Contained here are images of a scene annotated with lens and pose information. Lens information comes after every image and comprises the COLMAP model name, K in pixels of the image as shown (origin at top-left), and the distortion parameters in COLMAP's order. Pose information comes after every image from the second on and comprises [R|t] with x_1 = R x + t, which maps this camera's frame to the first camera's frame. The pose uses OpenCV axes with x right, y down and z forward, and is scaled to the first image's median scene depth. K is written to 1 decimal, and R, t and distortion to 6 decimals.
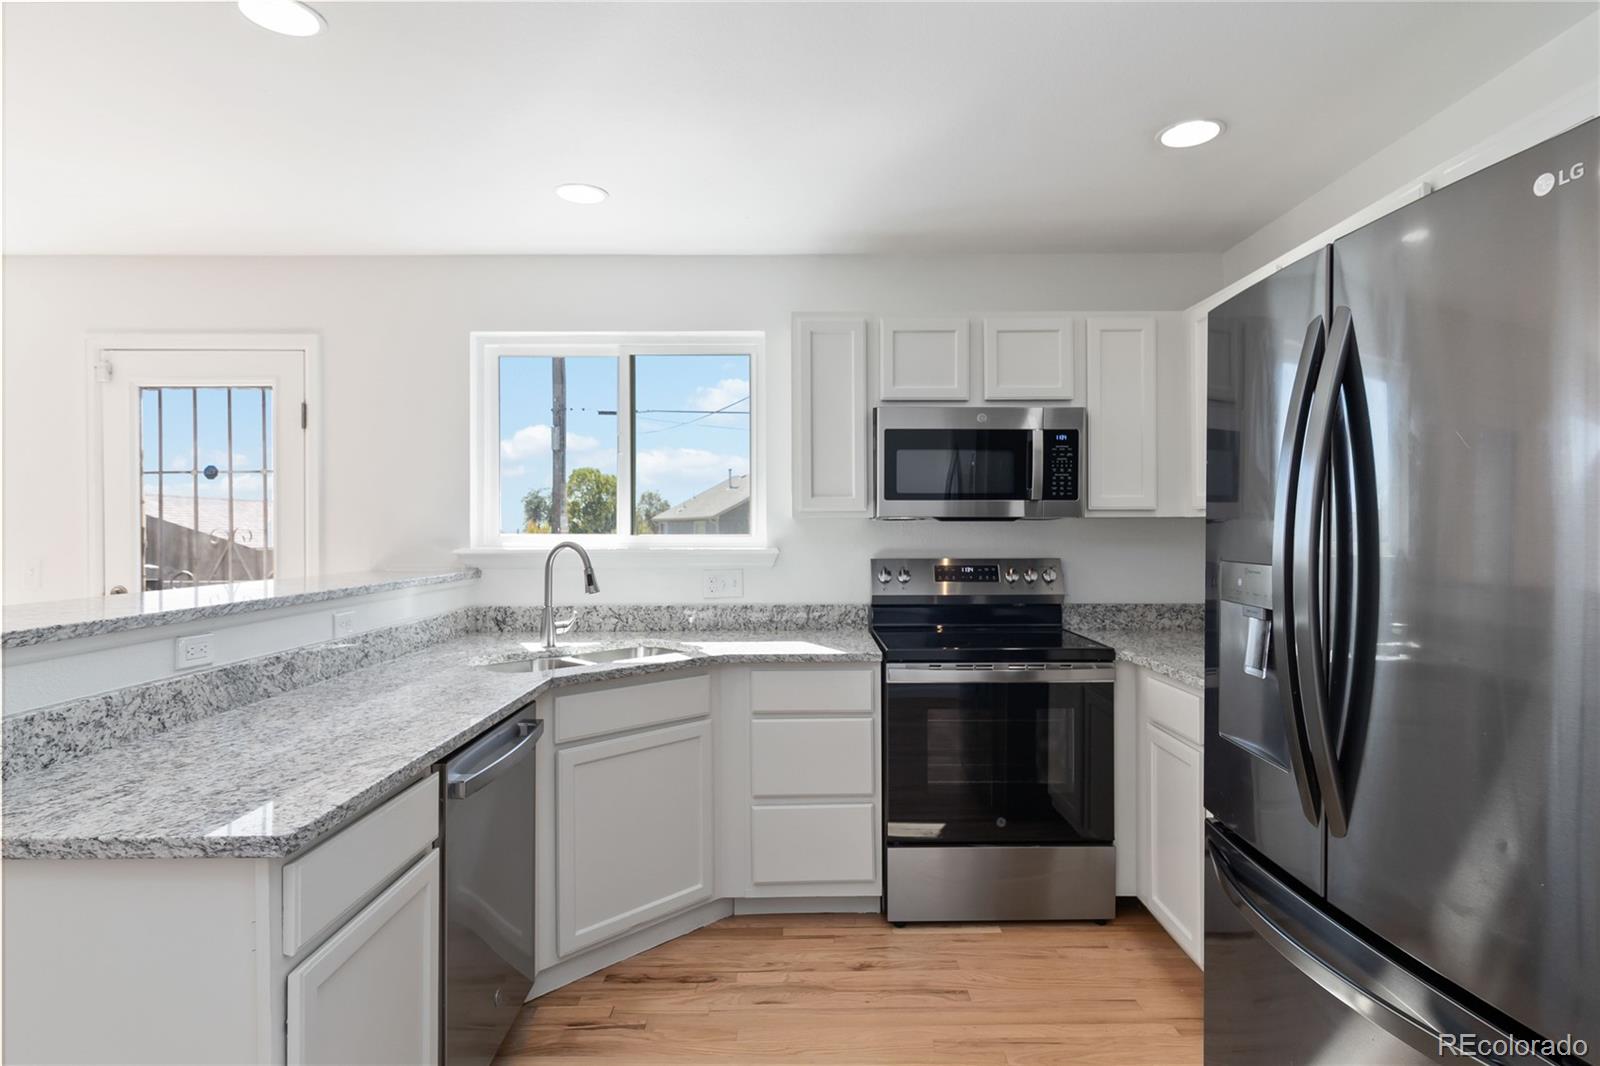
lens RADIAL K [[859.9, 0, 806.4], [0, 859.9, 530.2], [0, 0, 1]] dist [-0.002110, -0.002288]
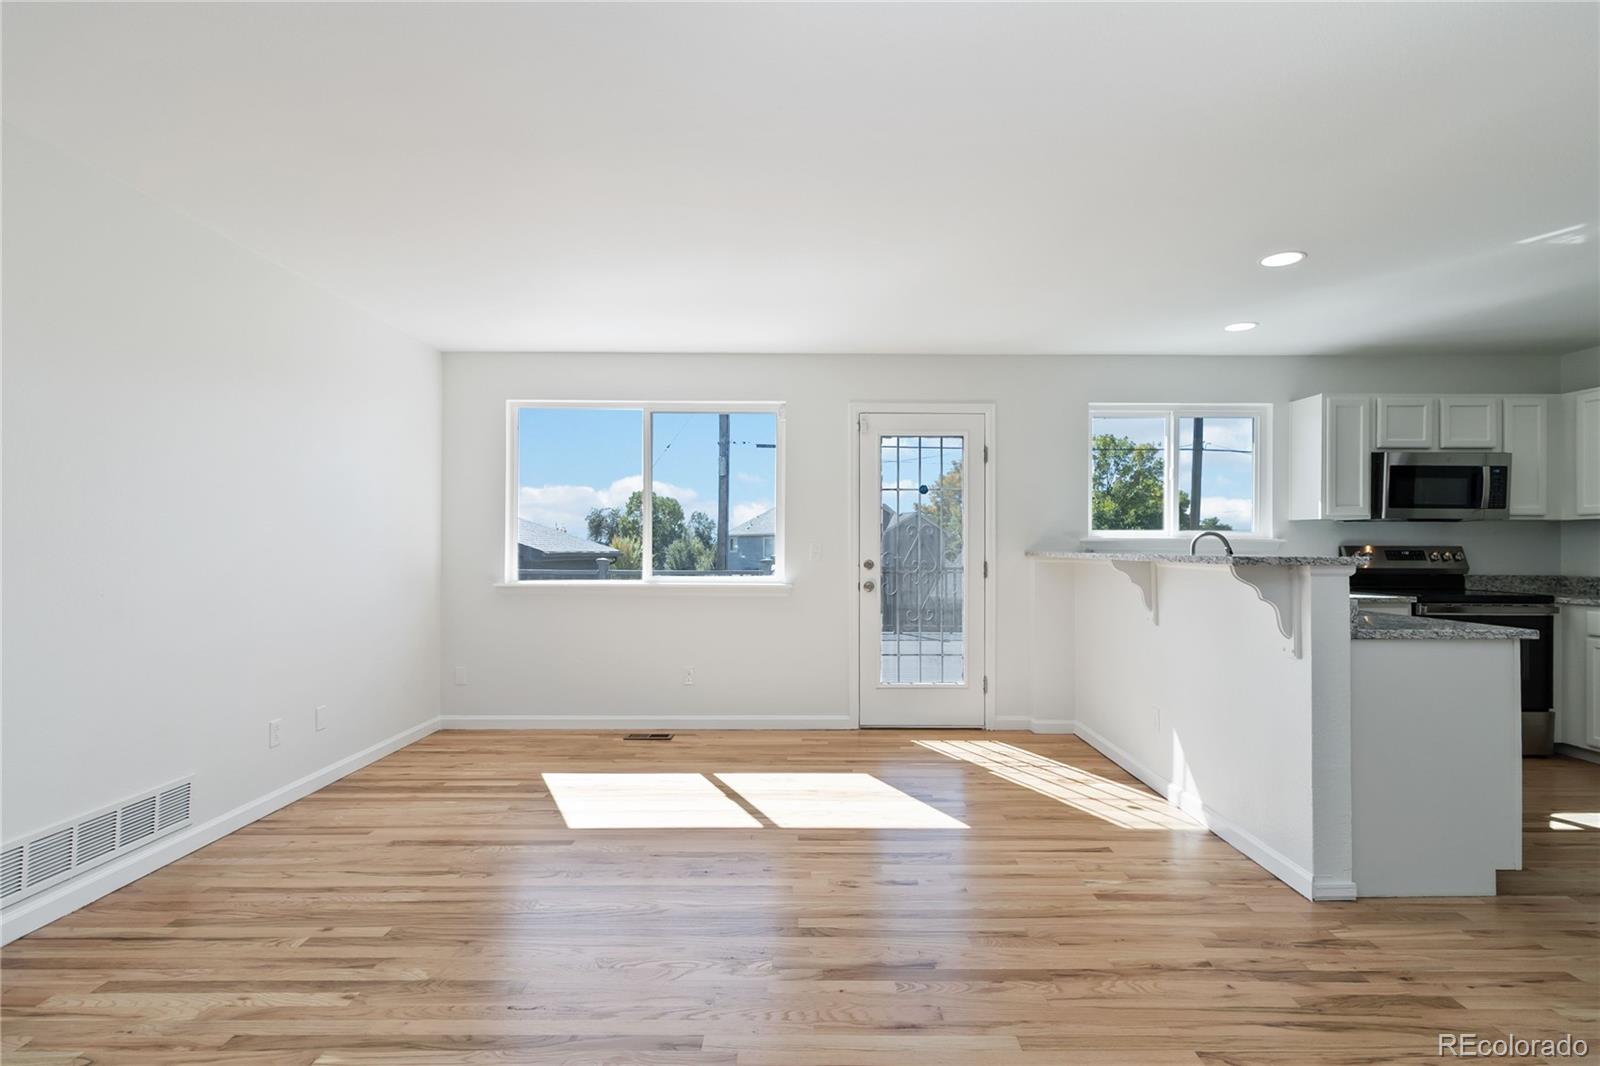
lens RADIAL K [[743.9, 0, 812.0], [0, 743.9, 543.0], [0, 0, 1]] dist [0.002107, 0.000703]
pose [[0.999969, 0.006340, -0.004563, -1.018677], [-0.006360, 0.999969, -0.004560, 0.045827], [0.004534, 0.004589, 0.999979, -0.443846]]
